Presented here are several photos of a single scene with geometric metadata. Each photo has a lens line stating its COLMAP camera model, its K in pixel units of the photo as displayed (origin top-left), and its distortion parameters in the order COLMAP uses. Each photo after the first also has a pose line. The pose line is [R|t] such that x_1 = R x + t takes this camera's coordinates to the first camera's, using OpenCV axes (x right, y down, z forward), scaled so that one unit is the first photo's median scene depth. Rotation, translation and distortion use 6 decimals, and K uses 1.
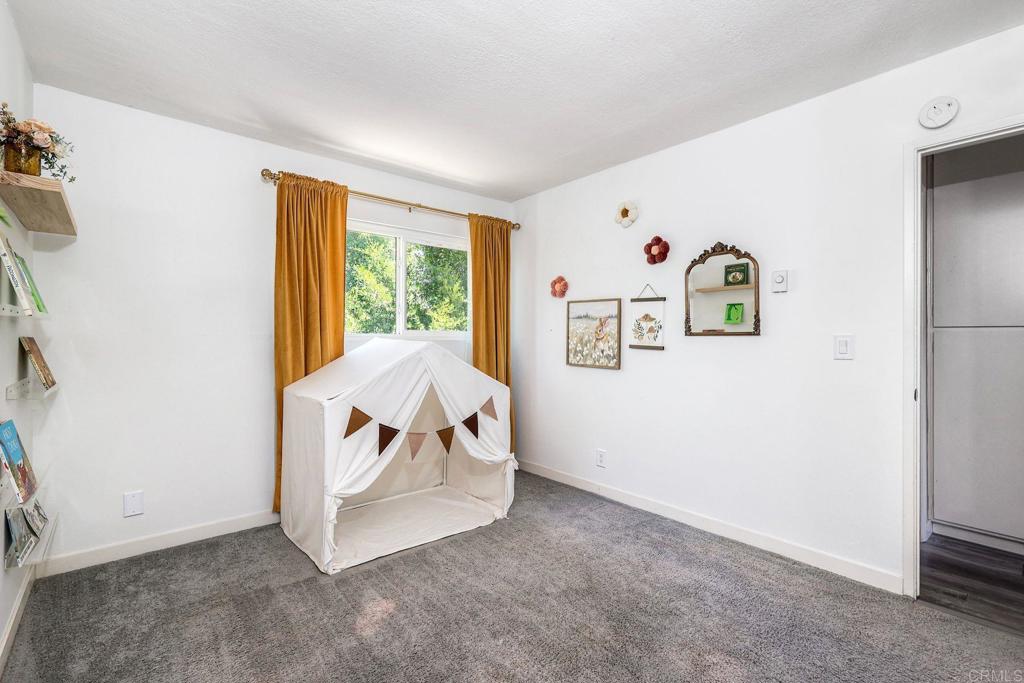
lens RADIAL K [[464.9, 0, 512.0], [0, 464.9, 341.5], [0, 0, 1]] dist [0.001572, 0.000364]
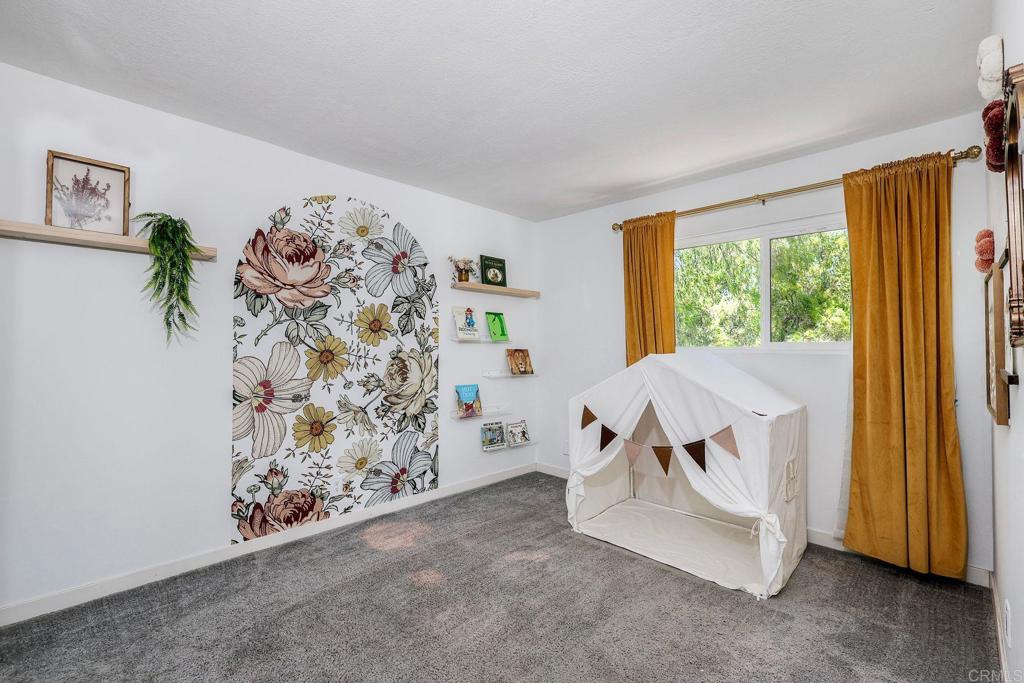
lens RADIAL K [[447.8, 0, 515.4], [0, 447.8, 337.9], [0, 0, 1]] dist [0.002044, 0.000170]
pose [[0.092108, -0.021764, -0.995511, 0.942433], [-0.010898, 0.999679, -0.022864, -0.011816], [0.995689, 0.012955, 0.091841, 0.783216]]
